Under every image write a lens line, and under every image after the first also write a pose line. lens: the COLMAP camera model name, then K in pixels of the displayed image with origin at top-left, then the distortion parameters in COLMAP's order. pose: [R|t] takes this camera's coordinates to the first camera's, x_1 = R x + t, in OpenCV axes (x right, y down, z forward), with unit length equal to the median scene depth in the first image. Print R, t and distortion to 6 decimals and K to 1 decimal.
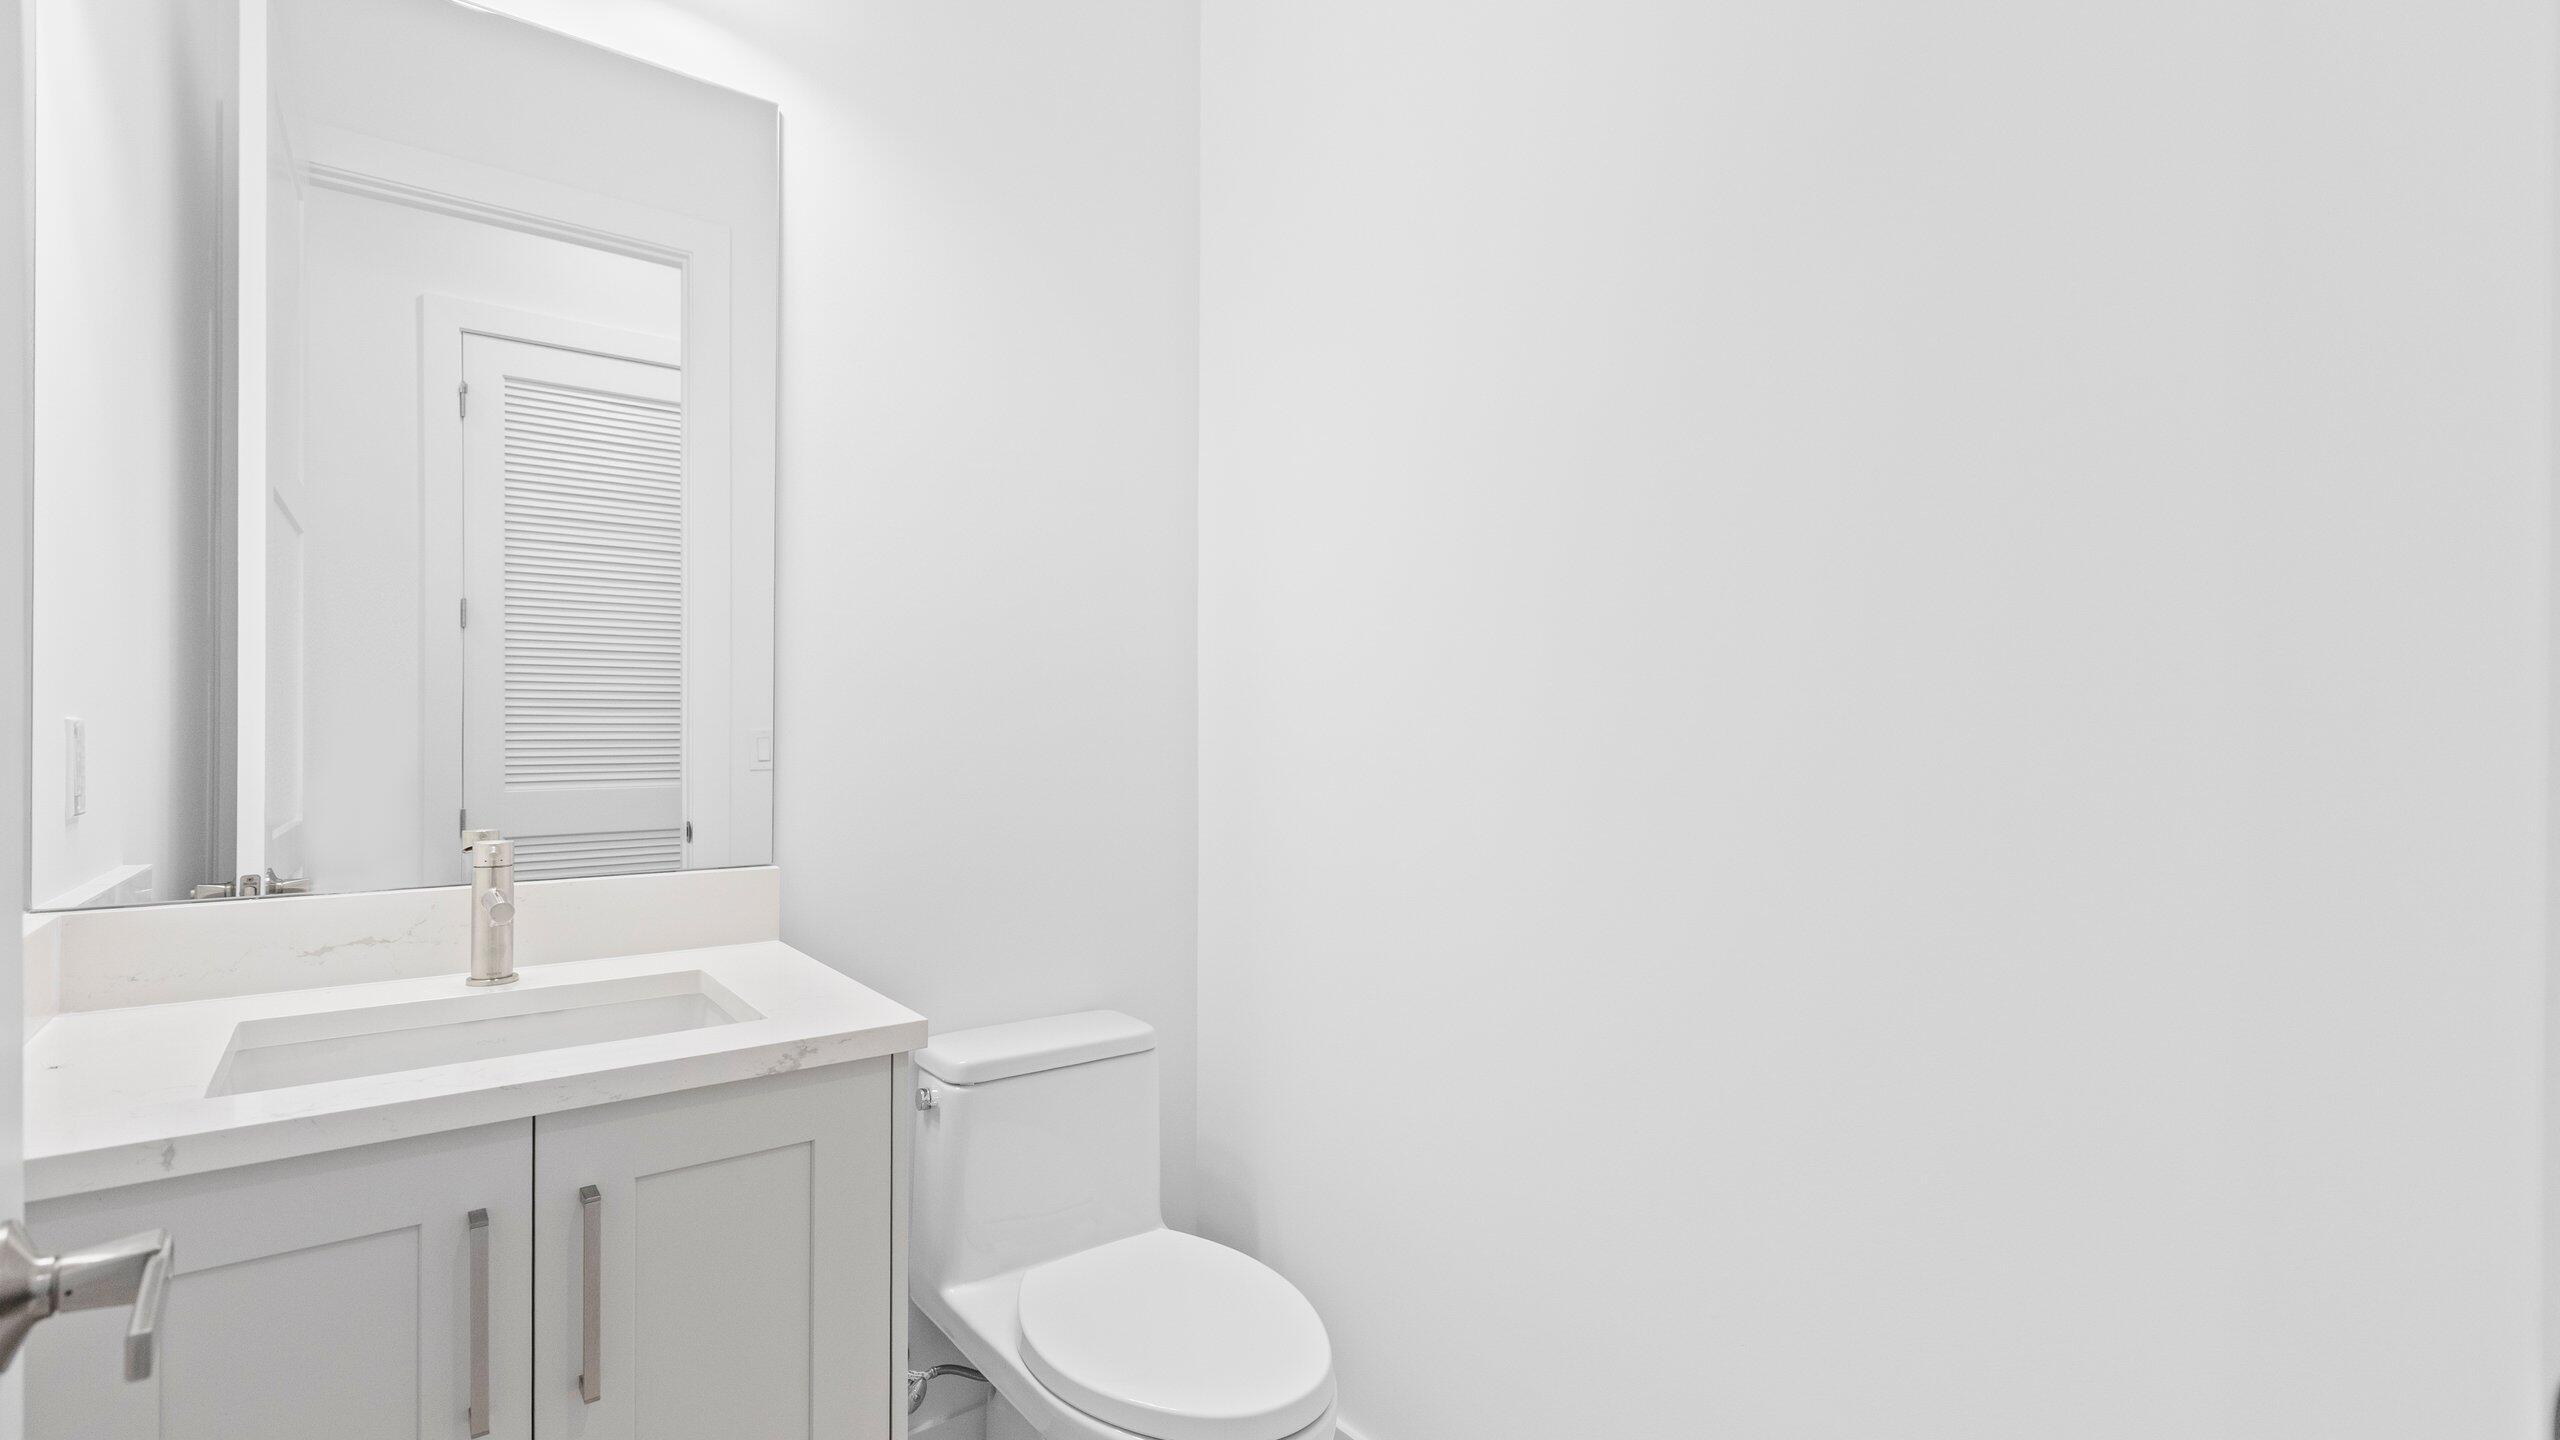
lens RADIAL K [[1144.4, 0, 1283.1], [0, 1144.4, 704.1], [0, 0, 1]] dist [0.001256, -0.001185]
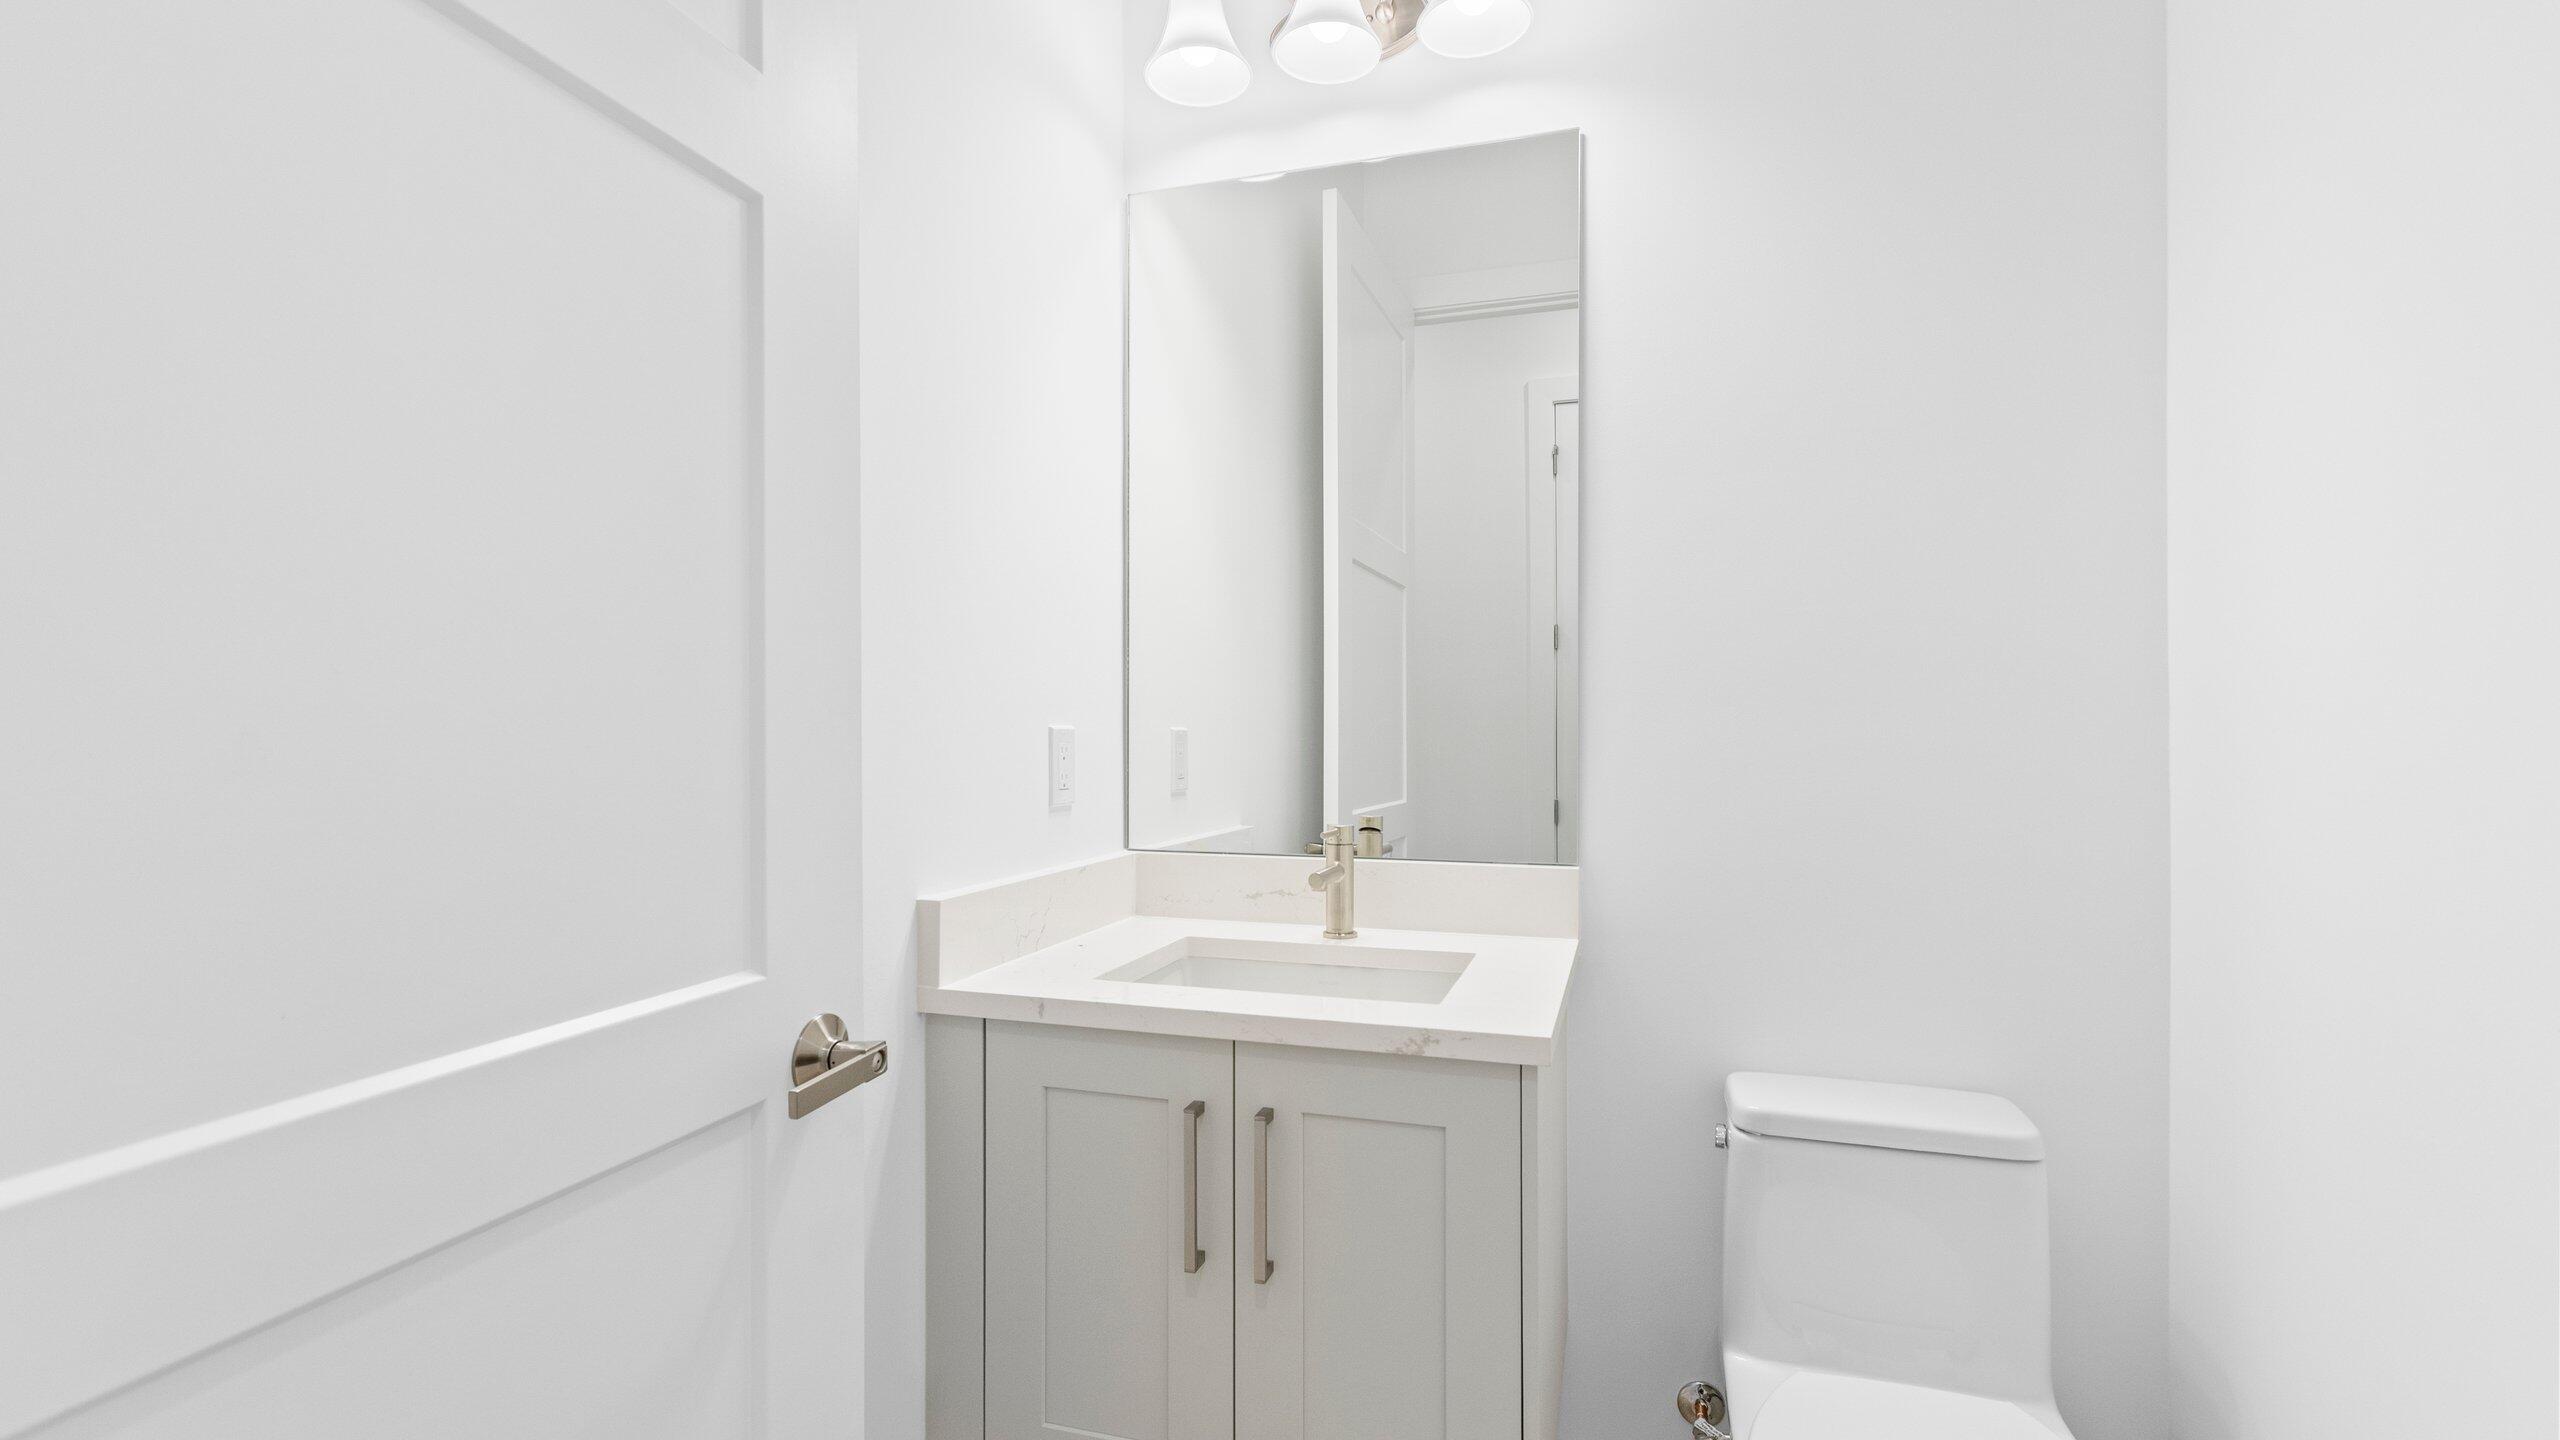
lens RADIAL K [[1144.4, 0, 1285.9], [0, 1144.4, 703.4], [0, 0, 1]] dist [0.001256, -0.001185]
pose [[0.566000, -0.022921, -0.824087, 0.322108], [0.020225, 0.999699, -0.013915, 0.003095], [0.824157, -0.008792, 0.566293, 0.243740]]
